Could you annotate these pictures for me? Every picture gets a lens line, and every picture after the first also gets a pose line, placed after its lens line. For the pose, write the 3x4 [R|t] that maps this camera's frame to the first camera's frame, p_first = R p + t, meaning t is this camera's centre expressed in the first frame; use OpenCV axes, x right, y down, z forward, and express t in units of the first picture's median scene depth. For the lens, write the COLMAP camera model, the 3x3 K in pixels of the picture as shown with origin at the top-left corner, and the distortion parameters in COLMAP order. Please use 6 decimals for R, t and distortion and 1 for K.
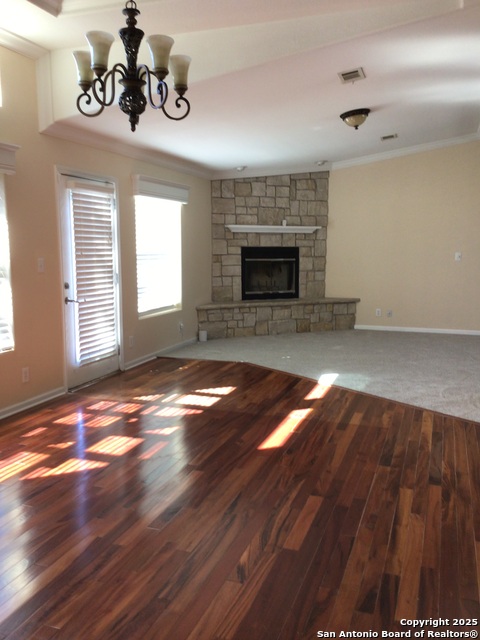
lens RADIAL K [[582.7, 0, 230.9], [0, 582.7, 314.9], [0, 0, 1]] dist [0.077194, -0.107895]
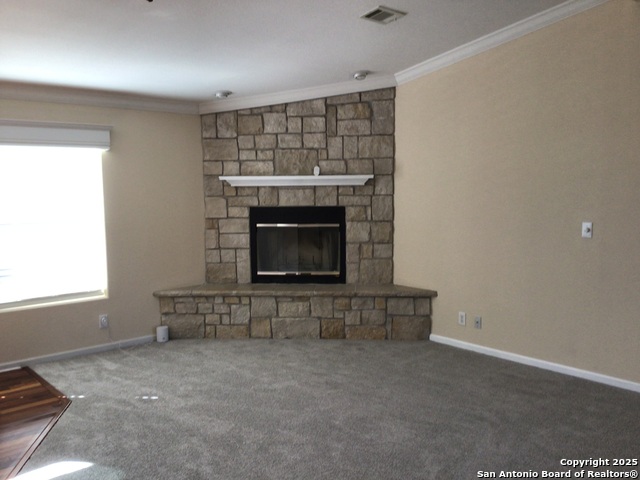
lens RADIAL K [[582.7, 0, 318.7], [0, 582.7, 242.3], [0, 0, 1]] dist [0.077194, -0.107895]
pose [[0.874222, 0.036559, -0.484148, 0.426423], [-0.044523, 0.998996, -0.004958, -0.074306], [0.483481, 0.025890, 0.874972, 0.428583]]
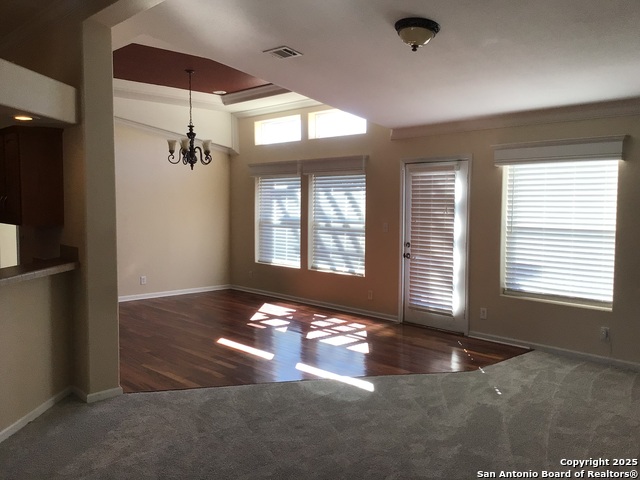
lens RADIAL K [[582.7, 0, 337.7], [0, 582.7, 230.6], [0, 0, 1]] dist [0.077194, -0.107895]
pose [[-0.441959, 0.040219, -0.896133, 0.599547], [-0.116129, 0.988022, 0.101615, -0.120267], [0.889487, 0.148977, -0.431994, 0.865480]]
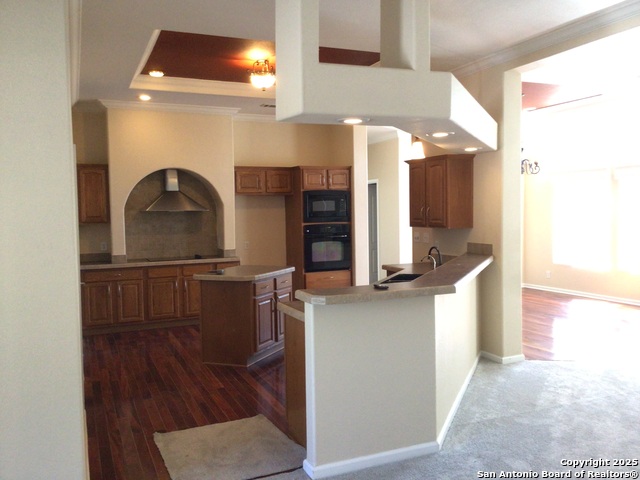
lens RADIAL K [[582.7, 0, 320.4], [0, 582.7, 236.0], [0, 0, 1]] dist [0.077194, -0.107895]
pose [[-0.730718, 0.044745, -0.681212, 0.828897], [-0.062093, 0.989358, 0.131591, -0.112839], [0.679850, 0.138454, -0.720163, 0.794292]]
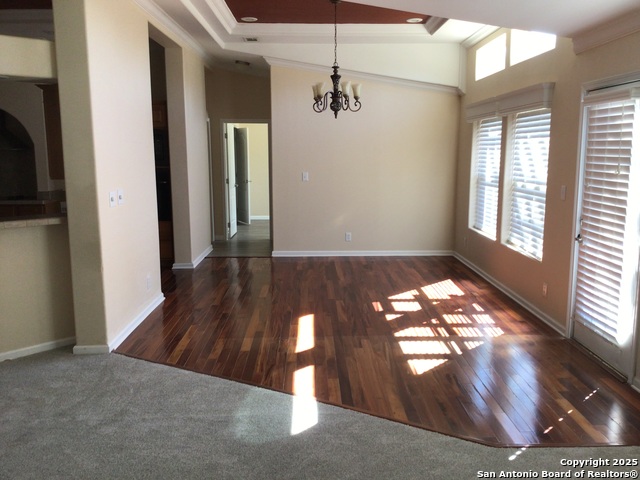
lens RADIAL K [[582.7, 0, 316.9], [0, 582.7, 241.7], [0, 0, 1]] dist [0.077194, -0.107895]
pose [[-0.935173, 0.057048, -0.349567, 0.232492], [-0.040654, 0.963132, 0.265939, -0.141489], [0.351851, 0.262910, -0.898376, 0.994219]]
